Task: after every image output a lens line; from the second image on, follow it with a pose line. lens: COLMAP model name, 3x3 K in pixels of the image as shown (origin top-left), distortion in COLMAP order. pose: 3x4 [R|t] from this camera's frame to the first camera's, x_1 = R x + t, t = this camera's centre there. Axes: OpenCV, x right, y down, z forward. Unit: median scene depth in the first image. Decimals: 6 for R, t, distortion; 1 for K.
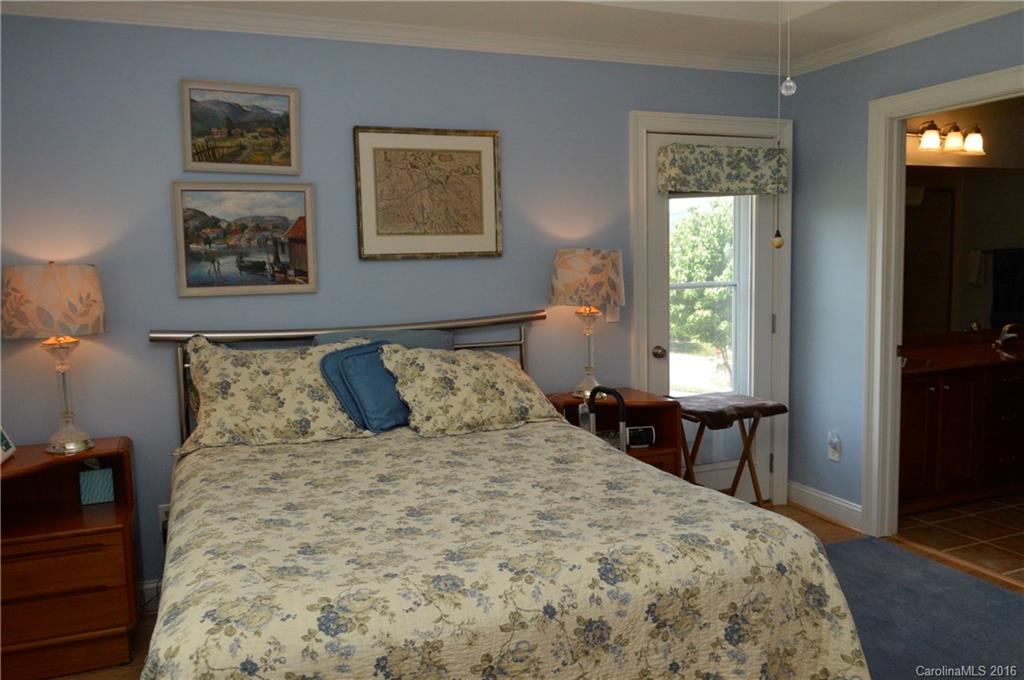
lens RADIAL K [[818.2, 0, 512.0], [0, 818.2, 340.0], [0, 0, 1]] dist [-0.004796, -0.004043]
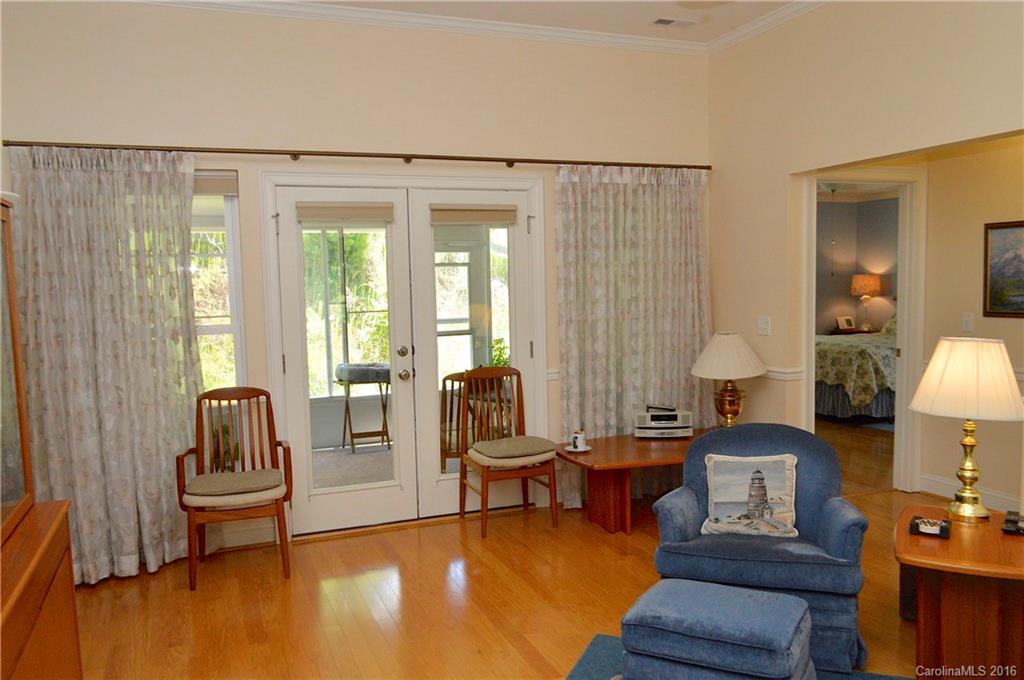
lens RADIAL K [[818.2, 0, 512.0], [0, 818.2, 340.0], [0, 0, 1]] dist [-0.004796, -0.004043]
pose [[-0.015156, 0.100826, -0.994789, 2.481536], [-0.089573, 0.990766, 0.101783, -0.031918], [0.995865, 0.090649, -0.005985, -0.368777]]
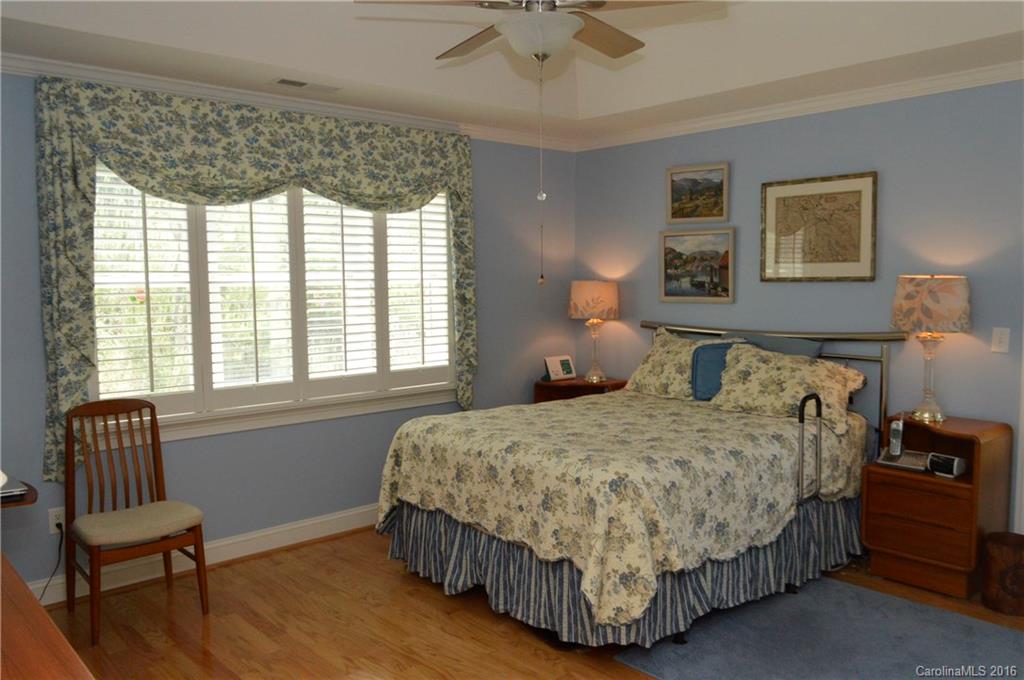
lens RADIAL K [[818.2, 0, 512.0], [0, 818.2, 340.0], [0, 0, 1]] dist [-0.004796, -0.004043]
pose [[0.327858, 0.091297, -0.940305, 0.995756], [-0.097499, 0.993275, 0.062445, -0.048015], [0.939683, 0.071205, 0.334554, 0.175010]]
